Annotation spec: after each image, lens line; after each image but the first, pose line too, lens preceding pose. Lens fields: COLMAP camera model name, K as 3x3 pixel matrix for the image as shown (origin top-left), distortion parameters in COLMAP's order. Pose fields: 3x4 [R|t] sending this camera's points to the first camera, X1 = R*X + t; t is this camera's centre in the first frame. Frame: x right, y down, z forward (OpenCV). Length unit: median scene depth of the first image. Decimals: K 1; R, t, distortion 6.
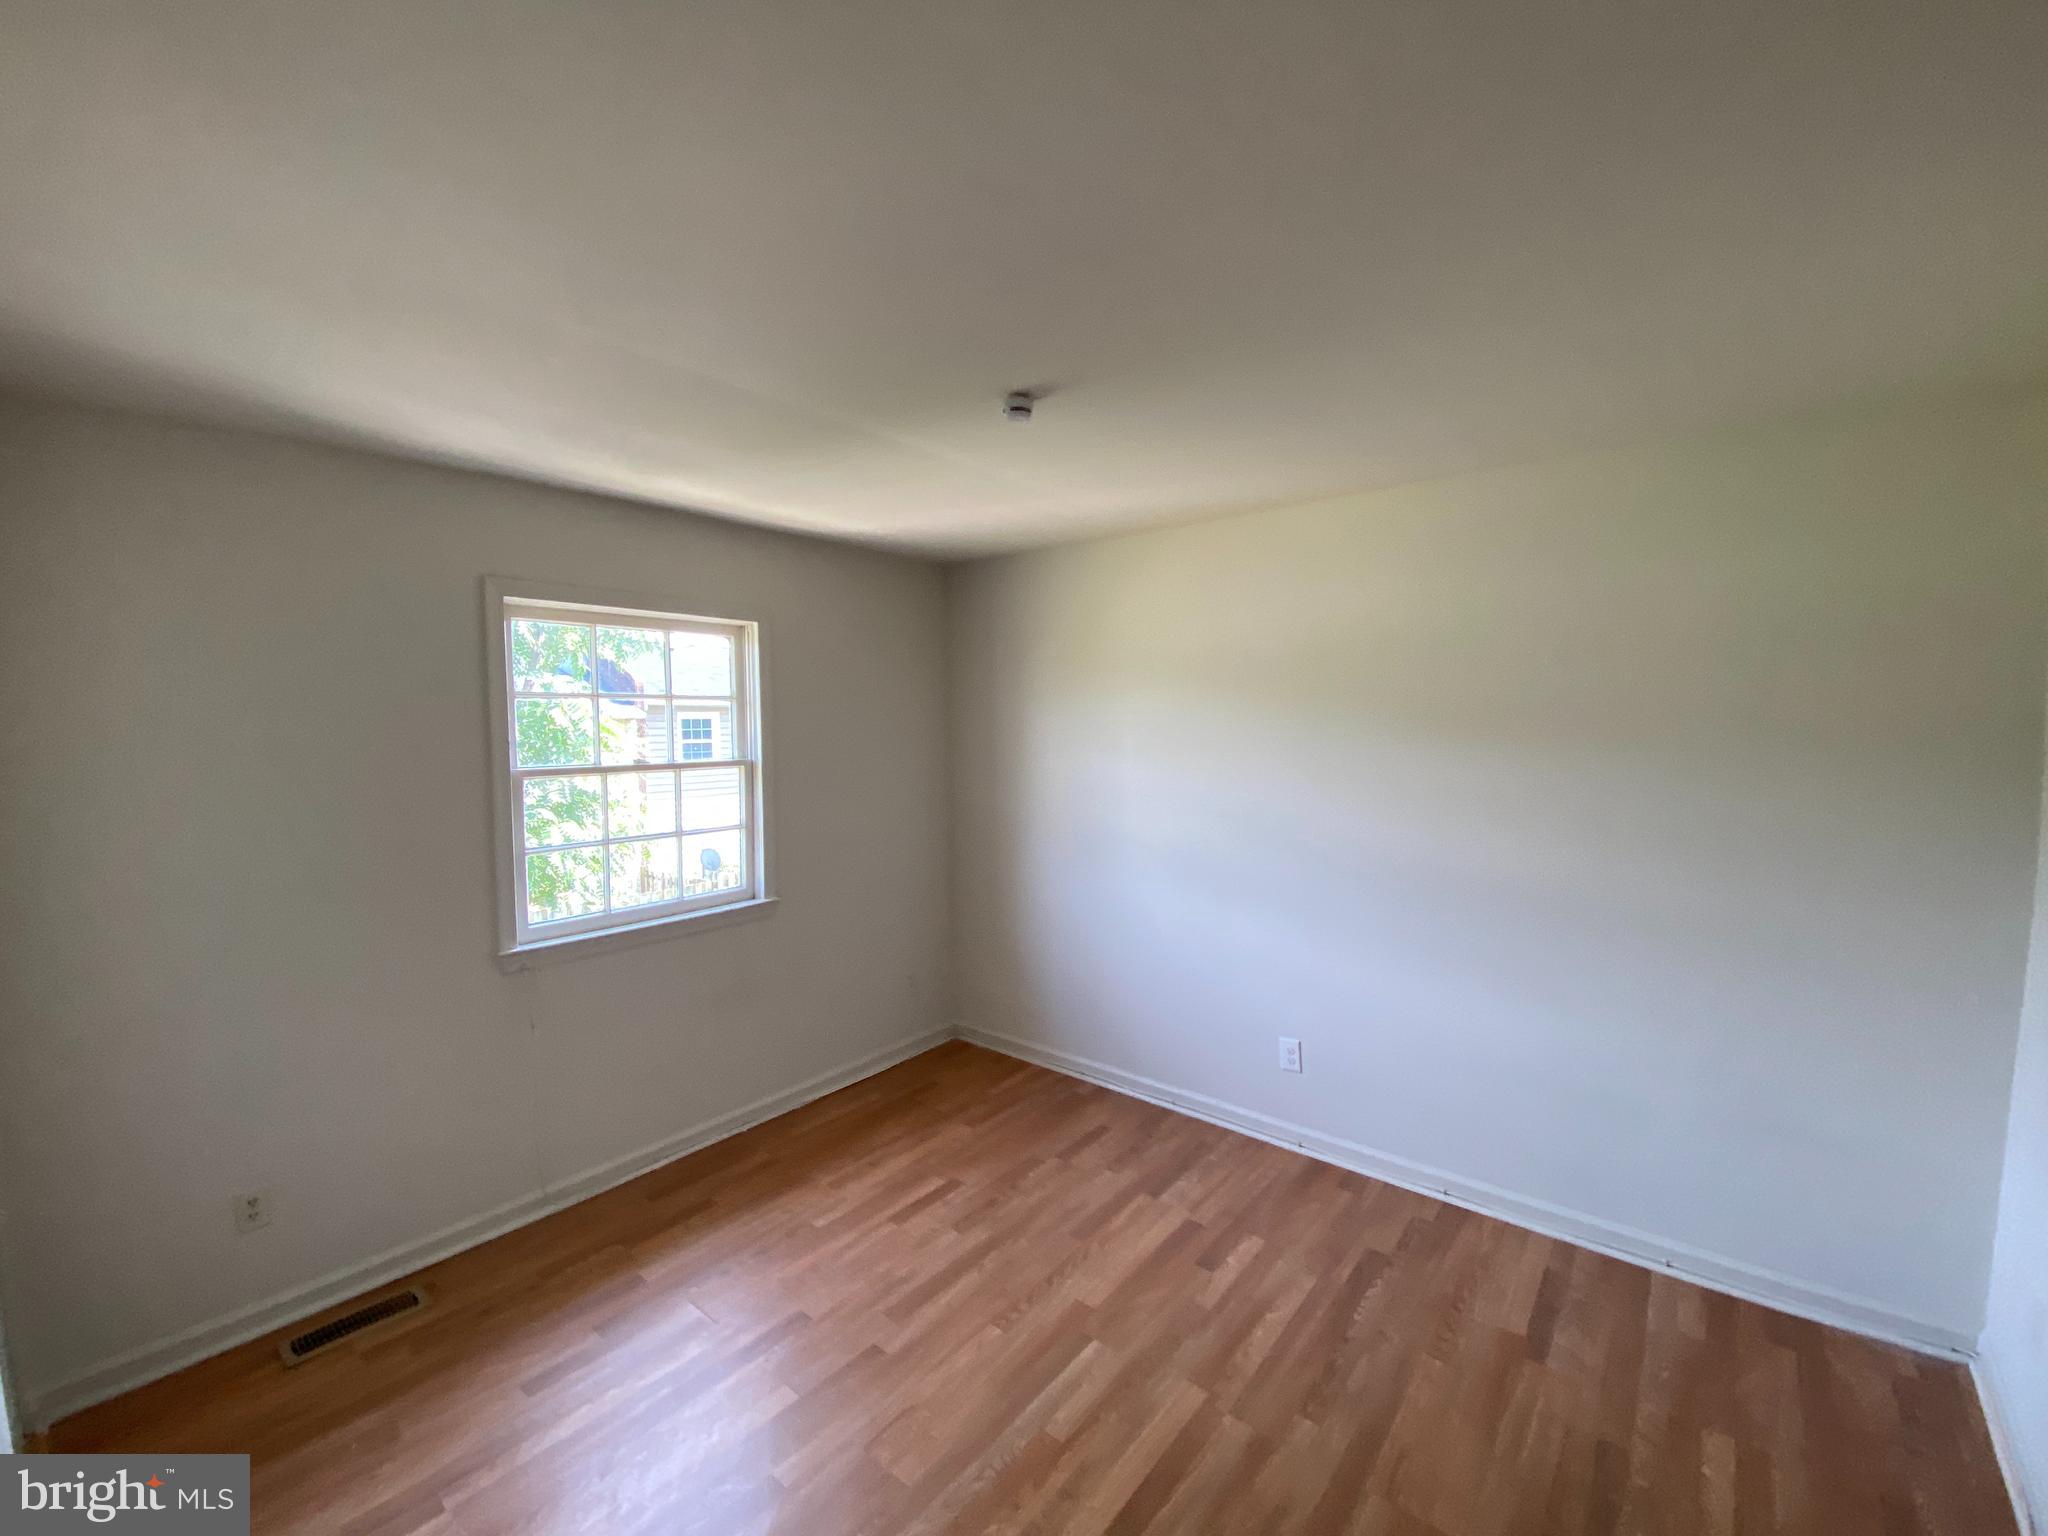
lens RADIAL K [[839.4, 0, 1026.9], [0, 839.4, 768.3], [0, 0, 1]] dist [0.023373, -0.021909]
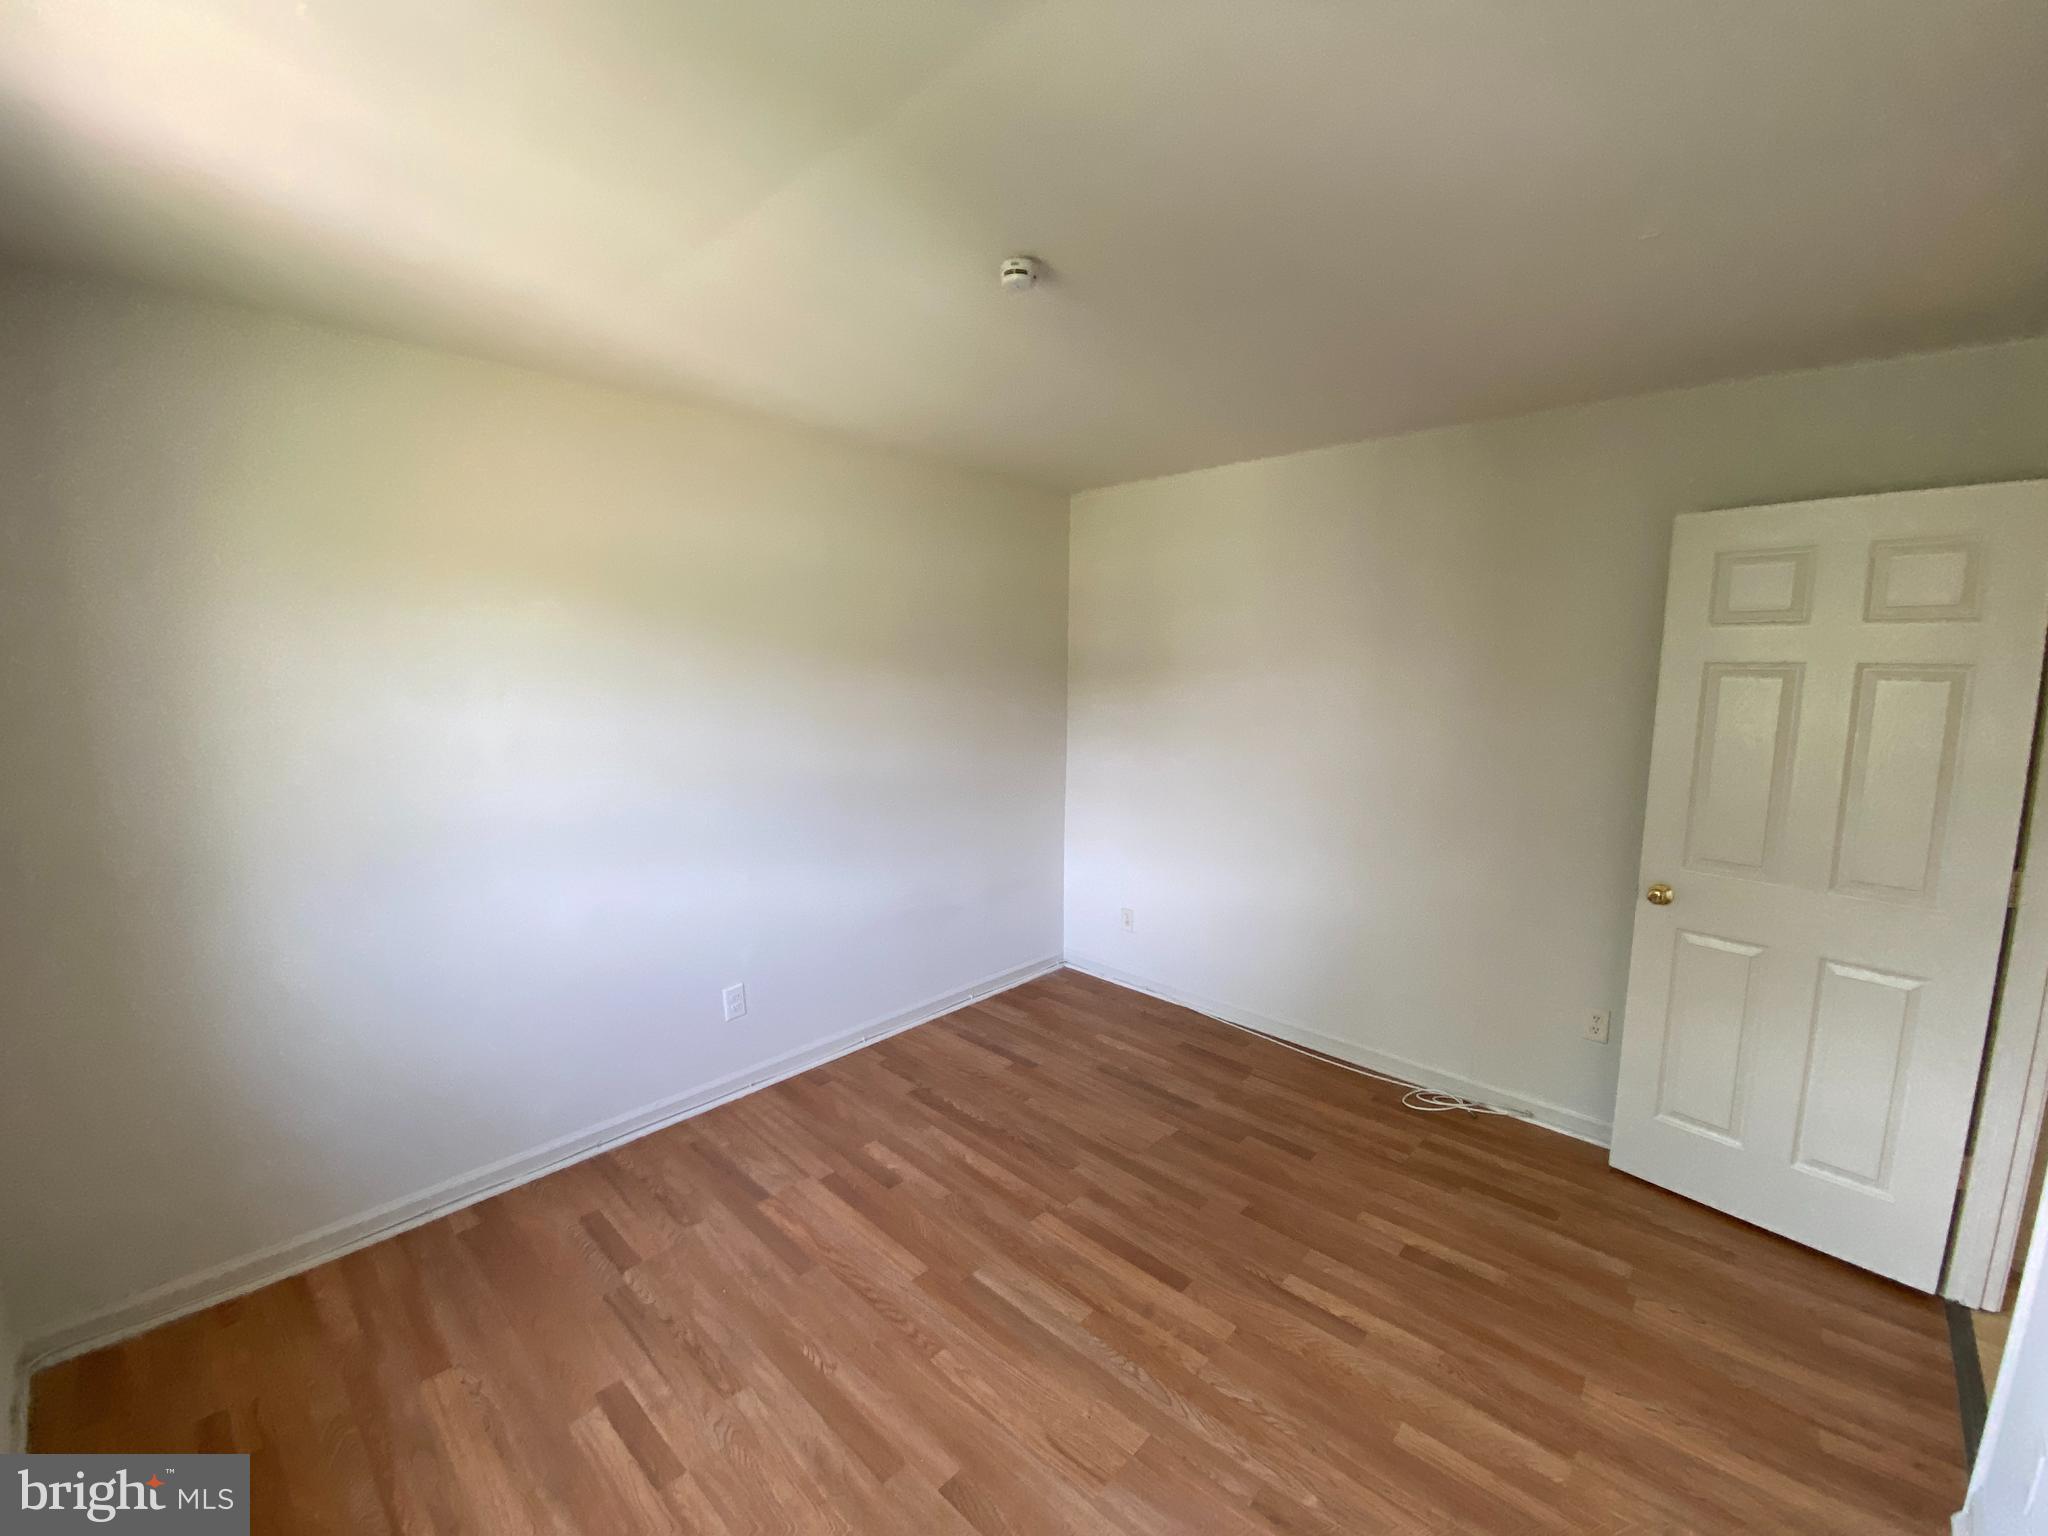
lens RADIAL K [[839.4, 0, 1026.9], [0, 839.4, 768.3], [0, 0, 1]] dist [0.023373, -0.021909]
pose [[0.068345, -0.123495, 0.989989, -0.742027], [0.059042, 0.991071, 0.119554, -0.019597], [-0.995913, 0.050280, 0.075027, 0.757426]]
